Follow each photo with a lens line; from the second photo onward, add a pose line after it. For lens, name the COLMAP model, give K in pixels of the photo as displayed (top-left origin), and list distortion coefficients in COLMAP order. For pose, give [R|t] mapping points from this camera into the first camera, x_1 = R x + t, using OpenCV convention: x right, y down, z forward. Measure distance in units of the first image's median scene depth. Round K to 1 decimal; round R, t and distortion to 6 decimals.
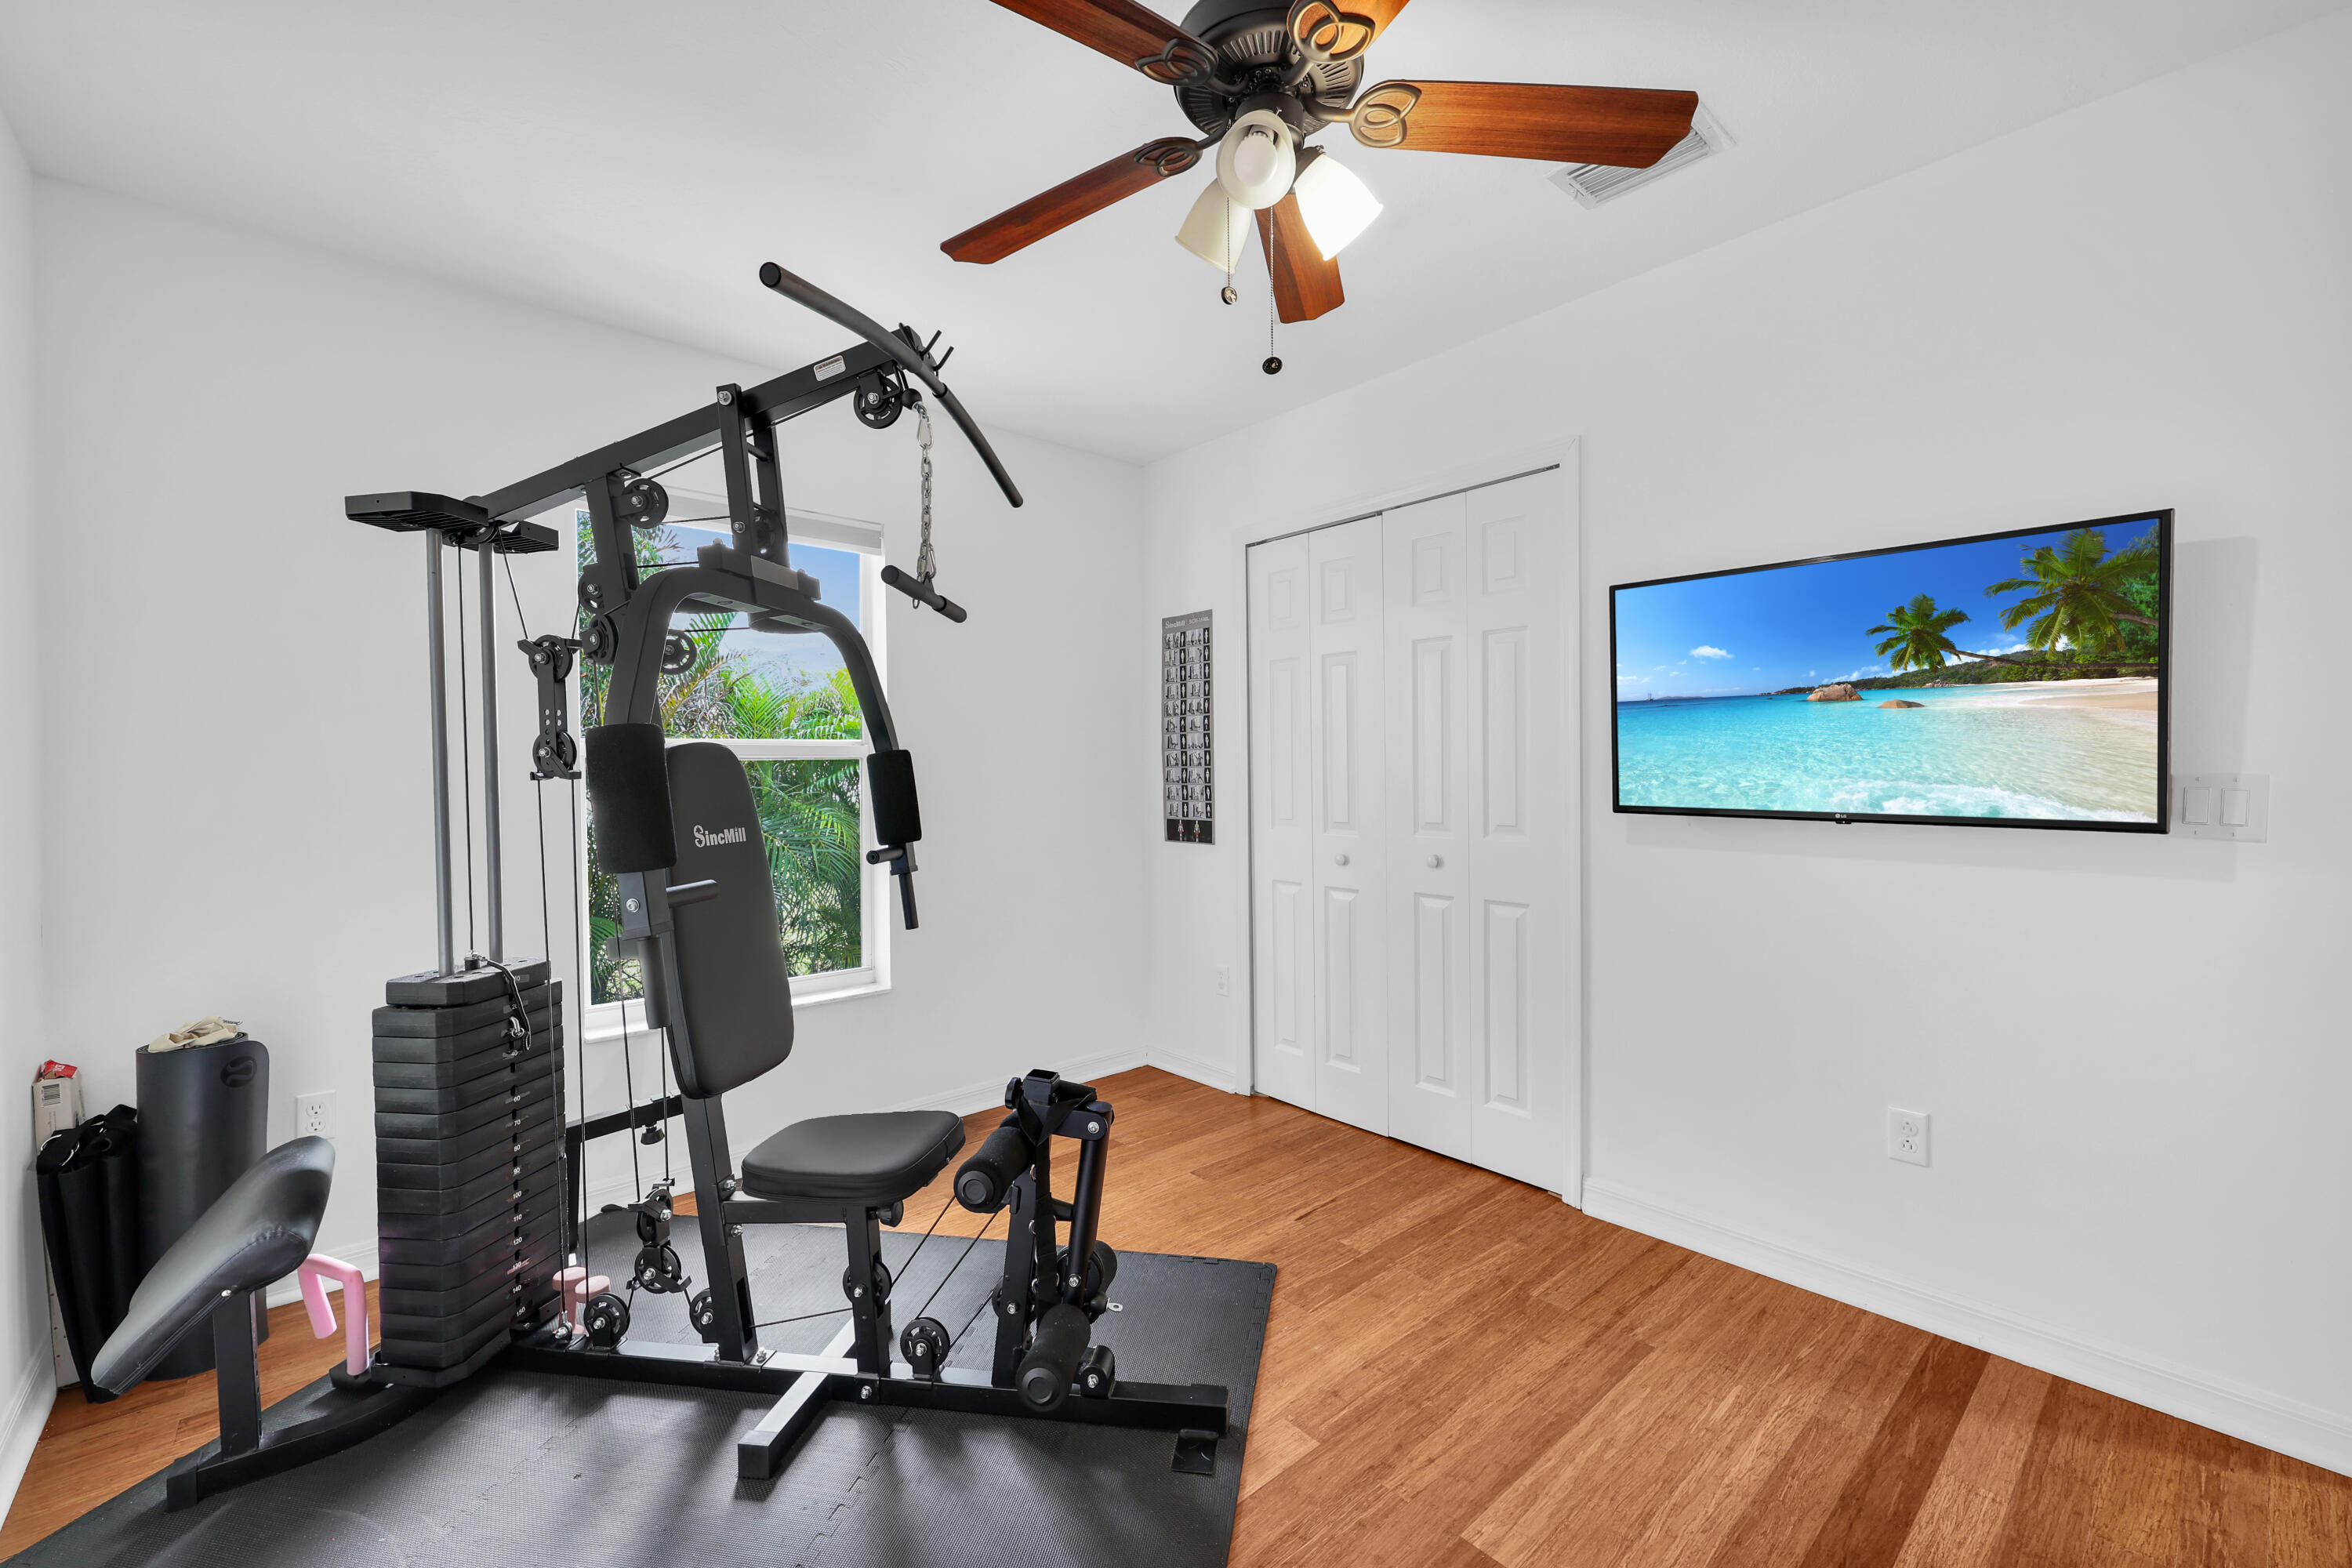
lens RADIAL K [[956.0, 0, 1165.9], [0, 956.0, 780.9], [0, 0, 1]] dist [0.000797, -0.000168]
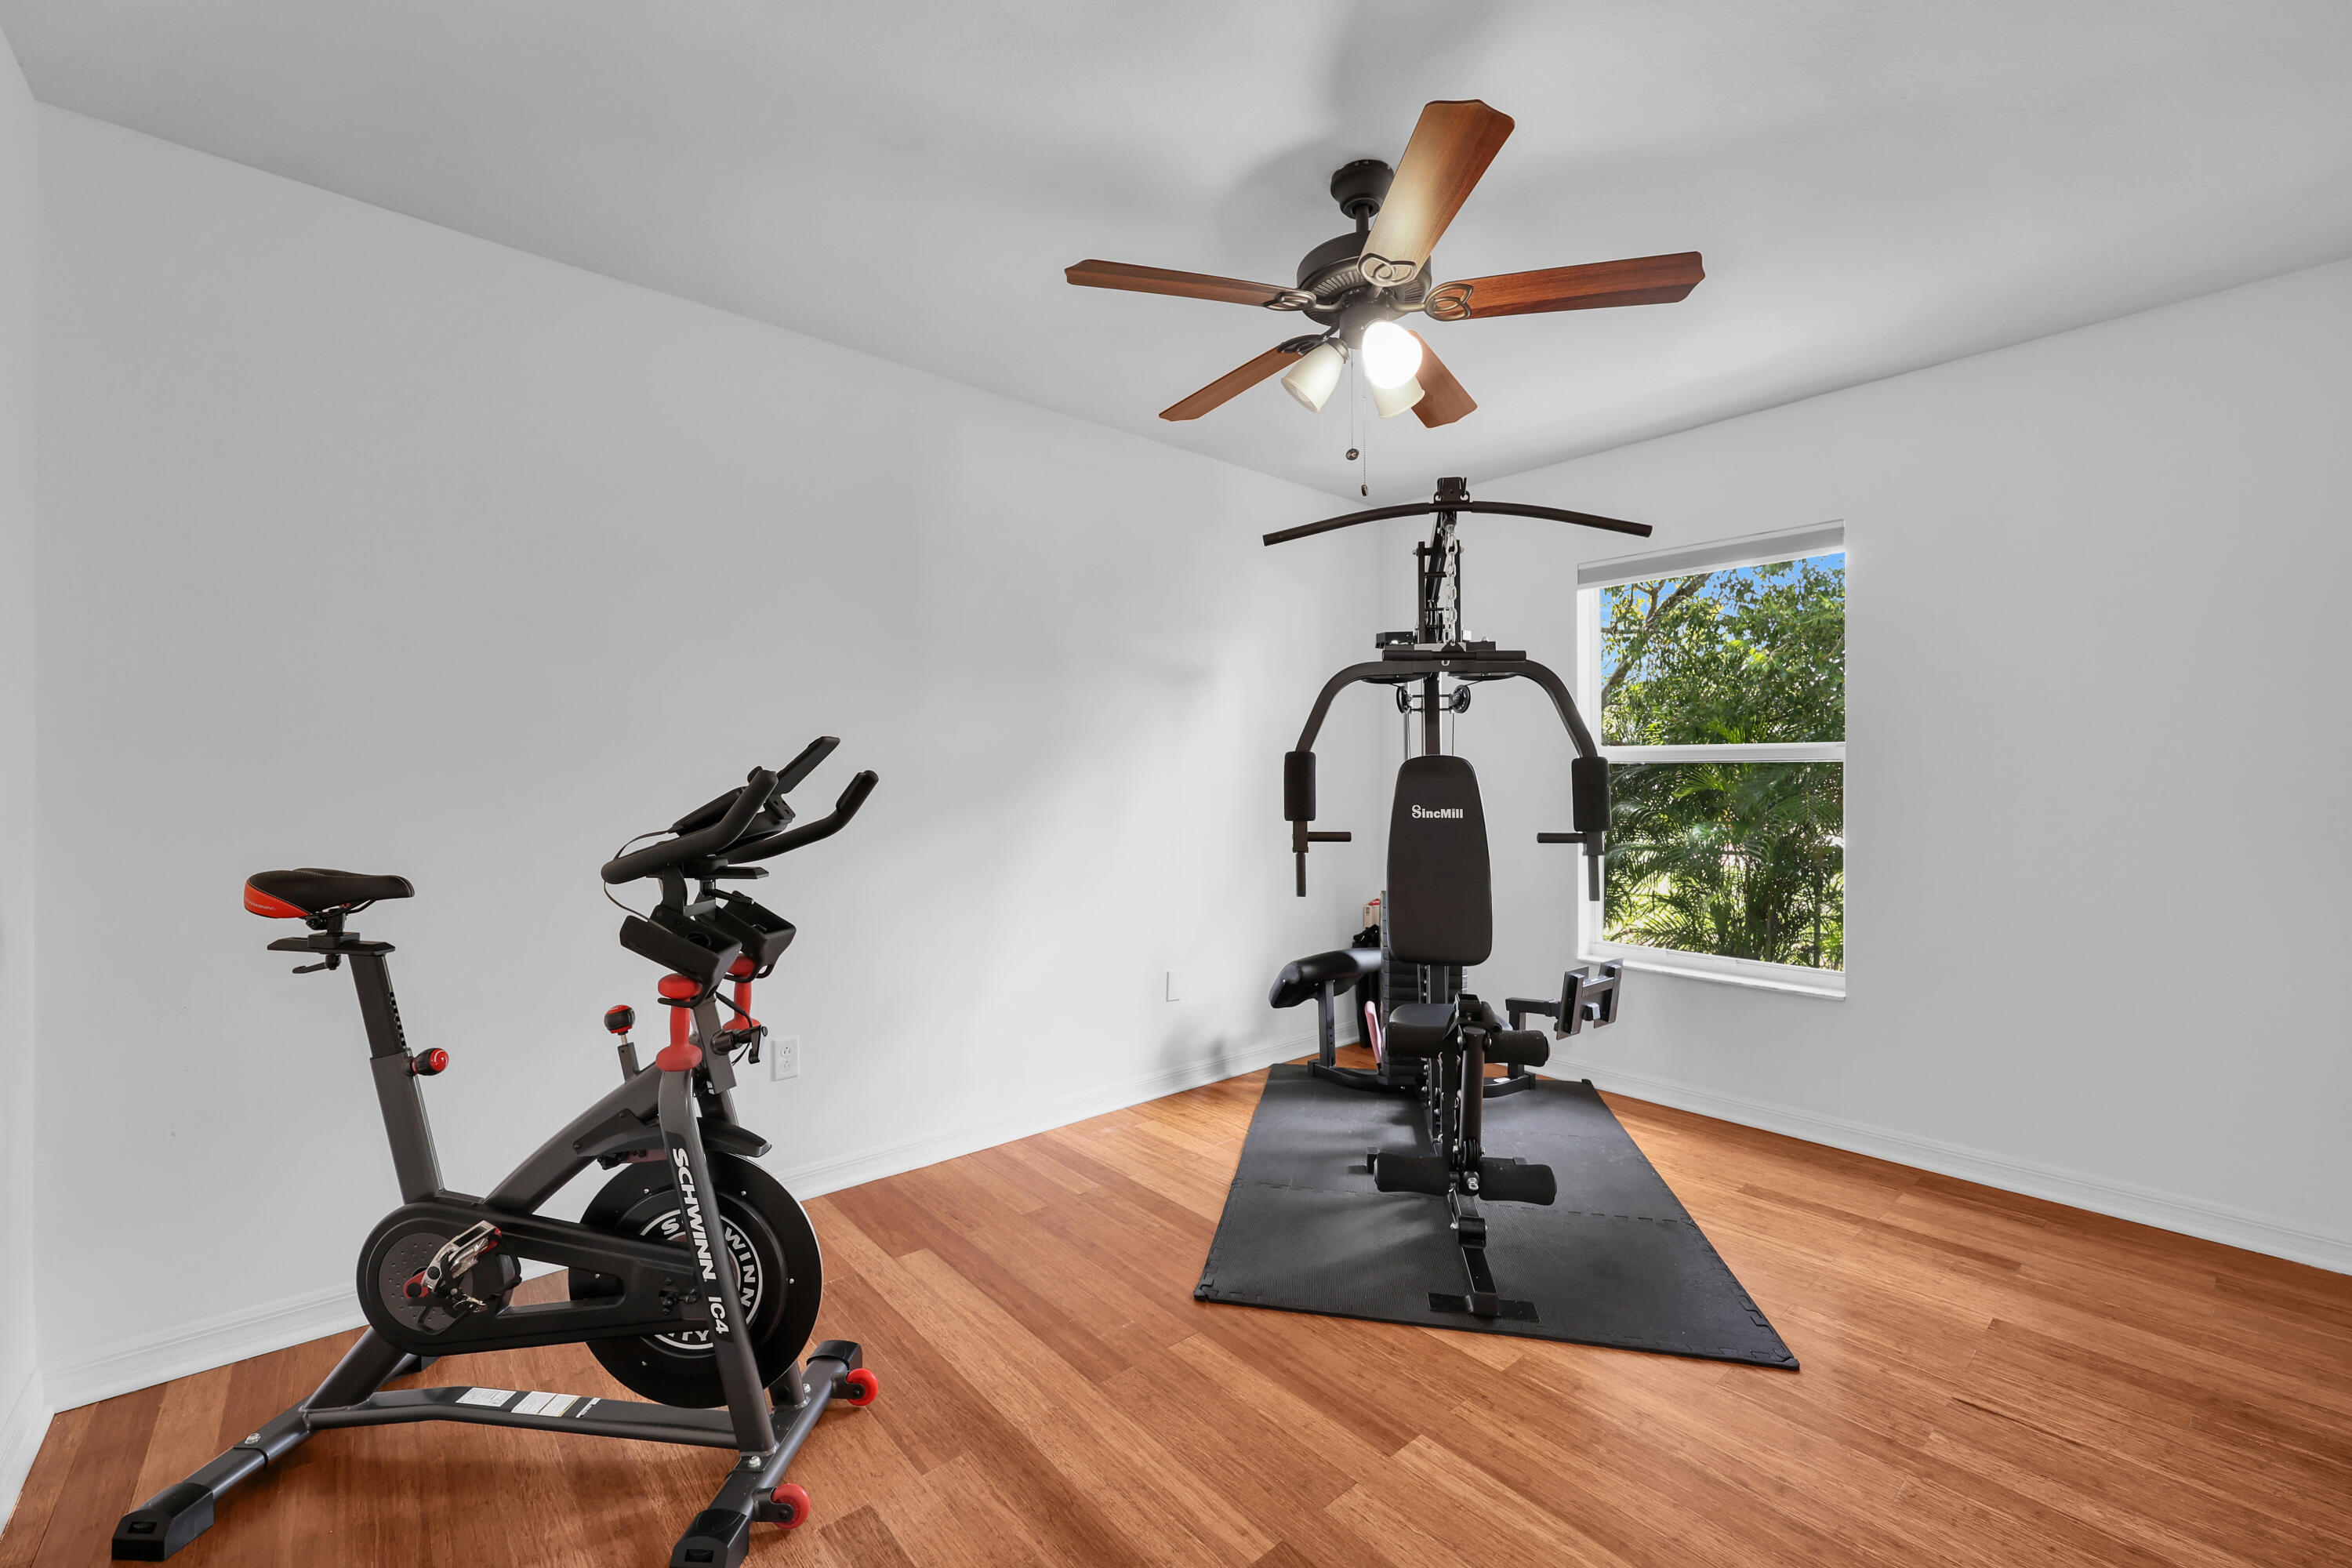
lens RADIAL K [[956.0, 0, 1165.9], [0, 956.0, 780.9], [0, 0, 1]] dist [0.000797, -0.000168]
pose [[-0.013104, 0.014402, -0.999810, 1.198943], [-0.010427, 0.999840, 0.014540, -0.015736], [0.999860, 0.010616, -0.012951, 0.569879]]
